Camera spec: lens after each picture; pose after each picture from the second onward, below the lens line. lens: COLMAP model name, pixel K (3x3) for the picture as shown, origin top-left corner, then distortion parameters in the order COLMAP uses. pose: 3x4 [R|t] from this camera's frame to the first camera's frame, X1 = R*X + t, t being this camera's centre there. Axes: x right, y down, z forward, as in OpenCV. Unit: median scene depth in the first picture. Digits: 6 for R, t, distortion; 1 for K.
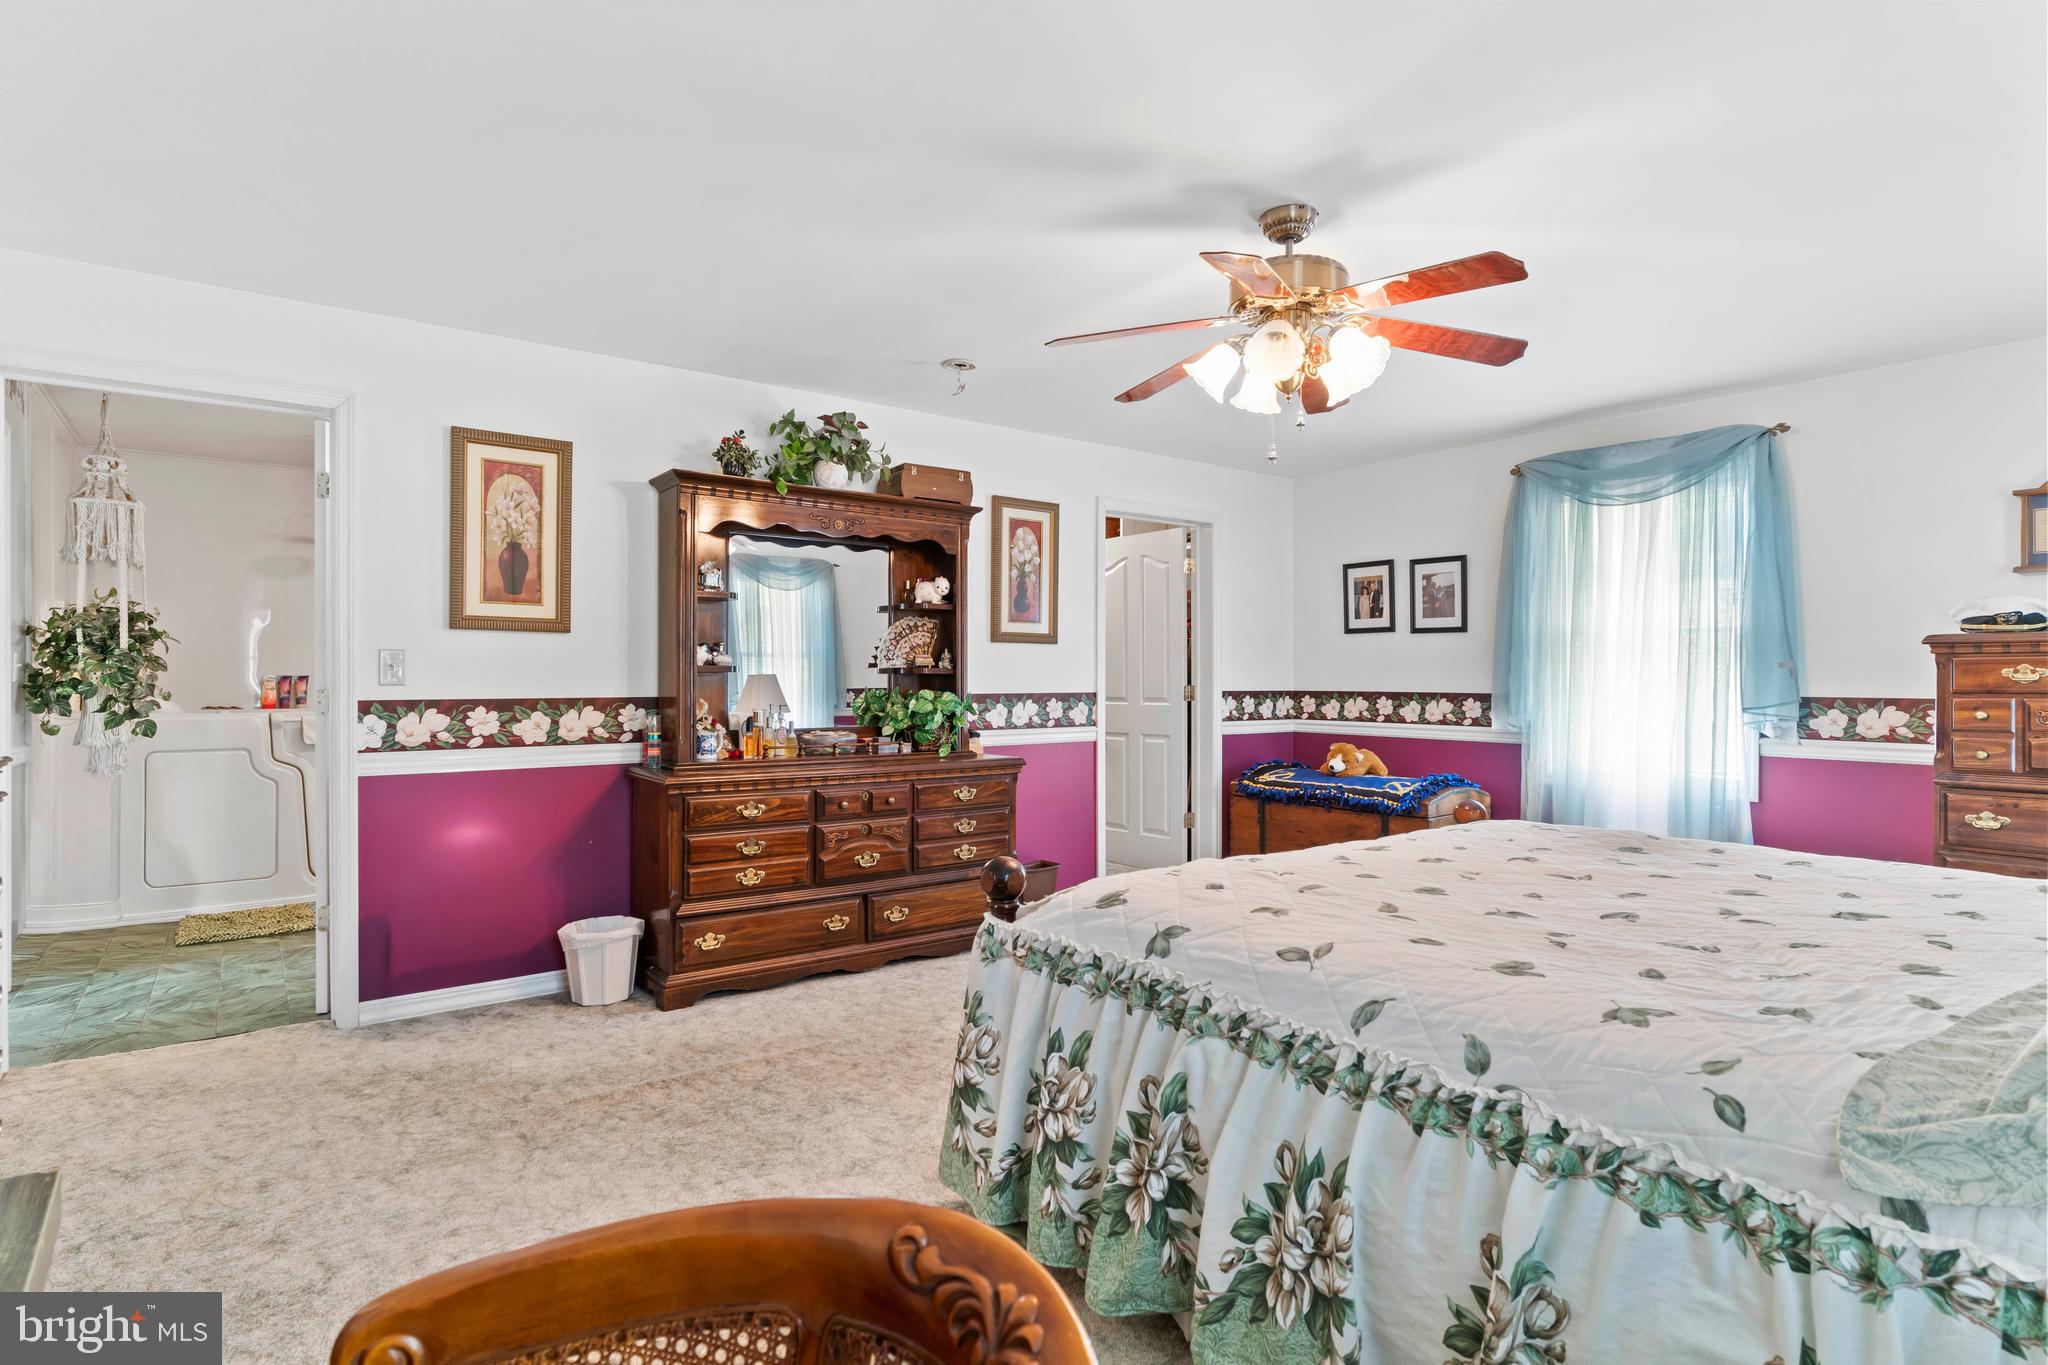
lens RADIAL K [[1054.2, 0, 1021.3], [0, 1054.2, 681.5], [0, 0, 1]] dist [0.003997, -0.002861]
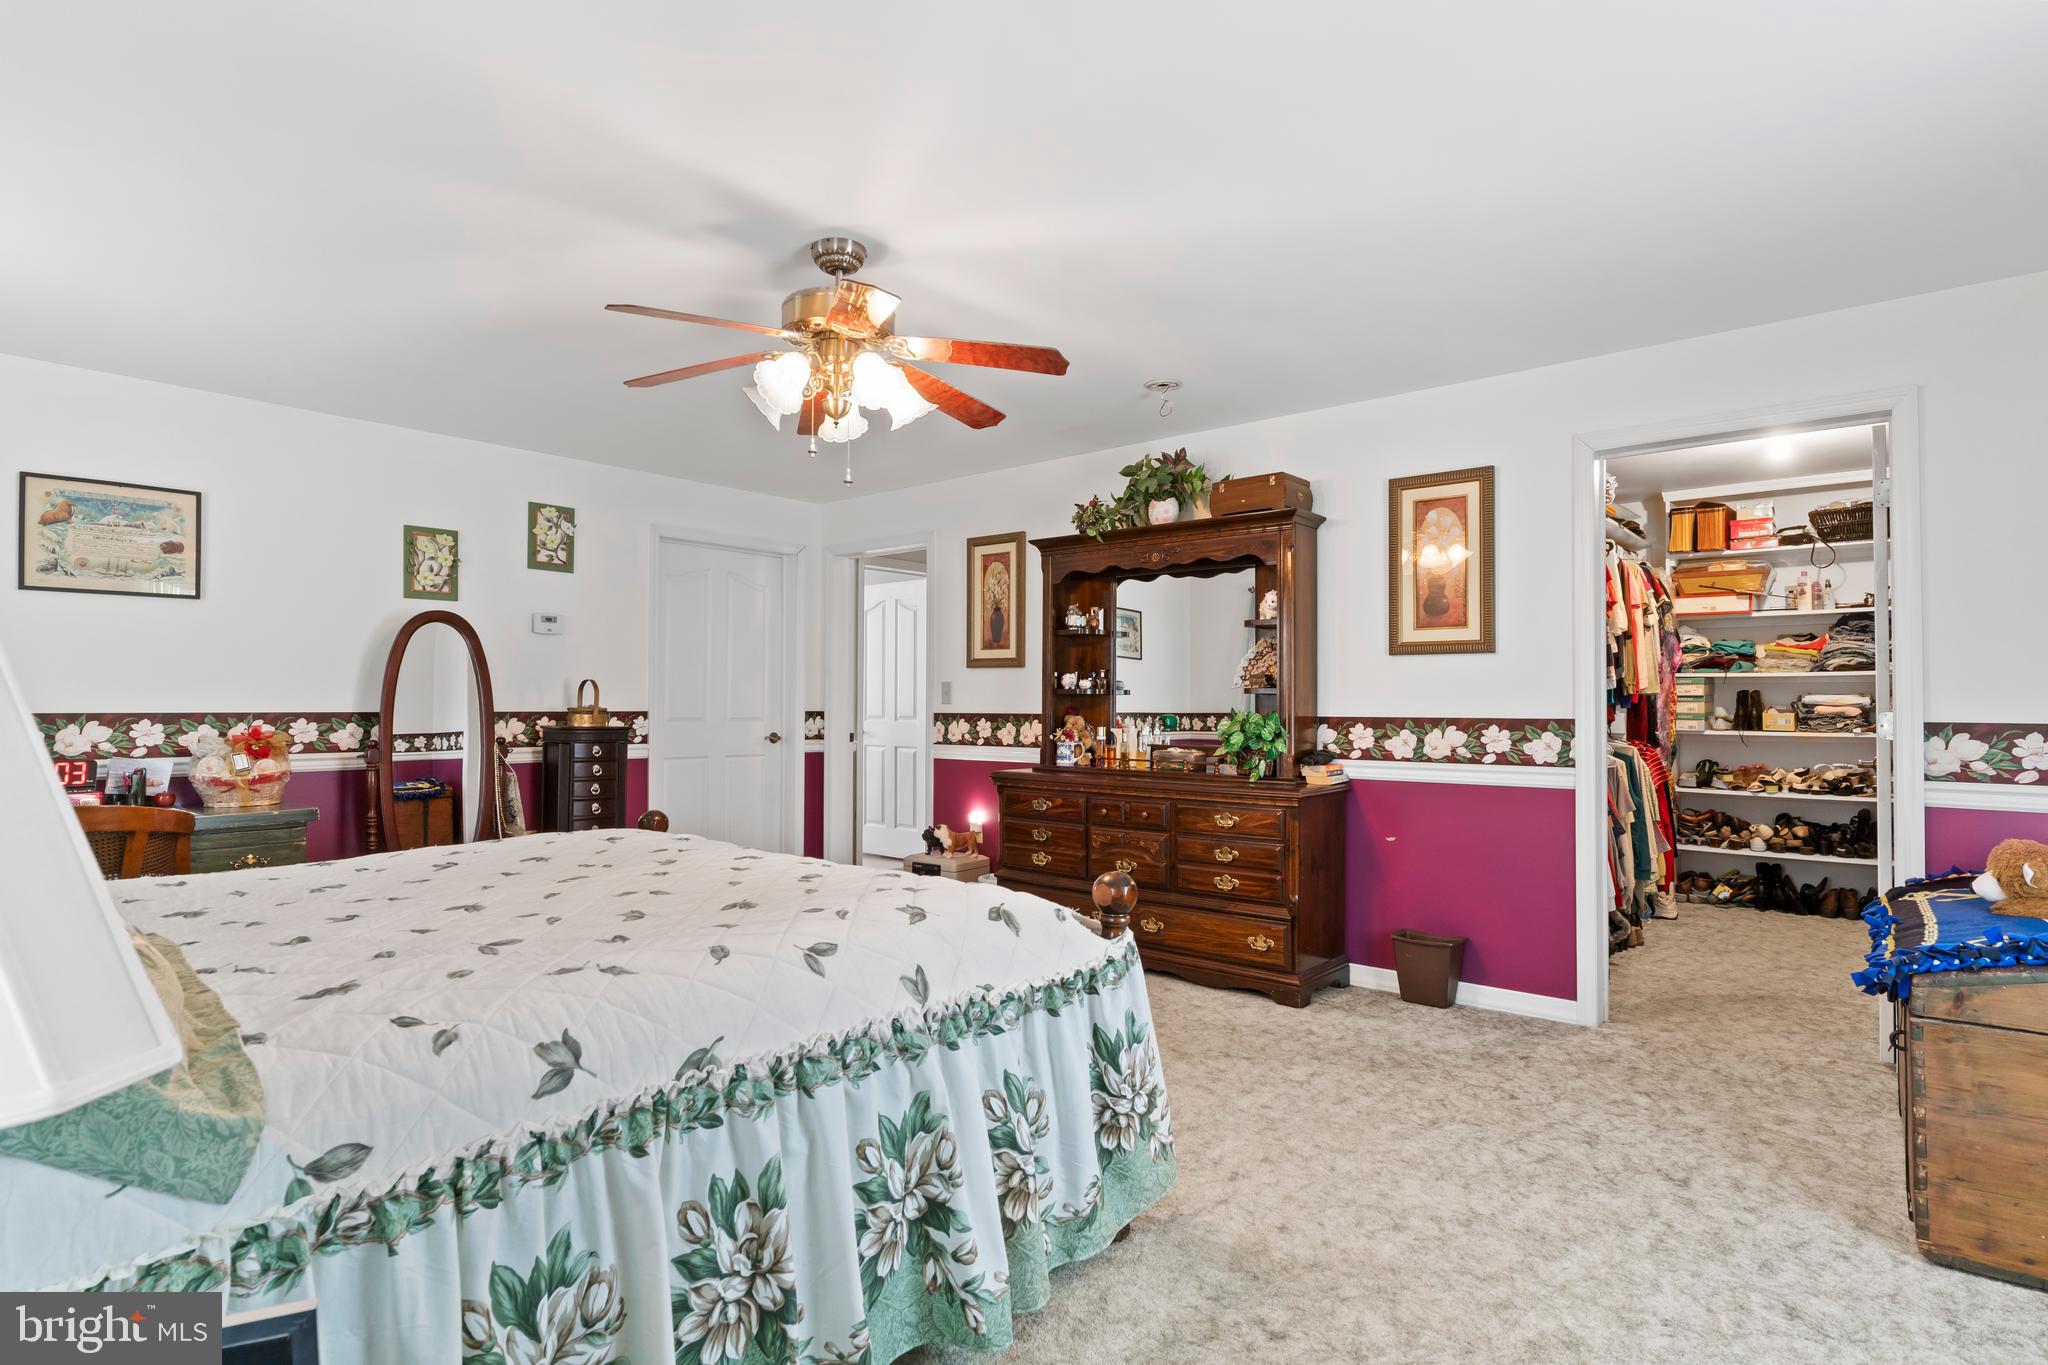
lens RADIAL K [[1054.2, 0, 1021.4], [0, 1054.2, 688.9], [0, 0, 1]] dist [0.003997, -0.002861]
pose [[0.220239, -0.009960, -0.975395, 0.806538], [-0.001169, 0.999944, -0.010475, -0.001946], [0.975445, 0.003447, 0.220215, 0.594194]]
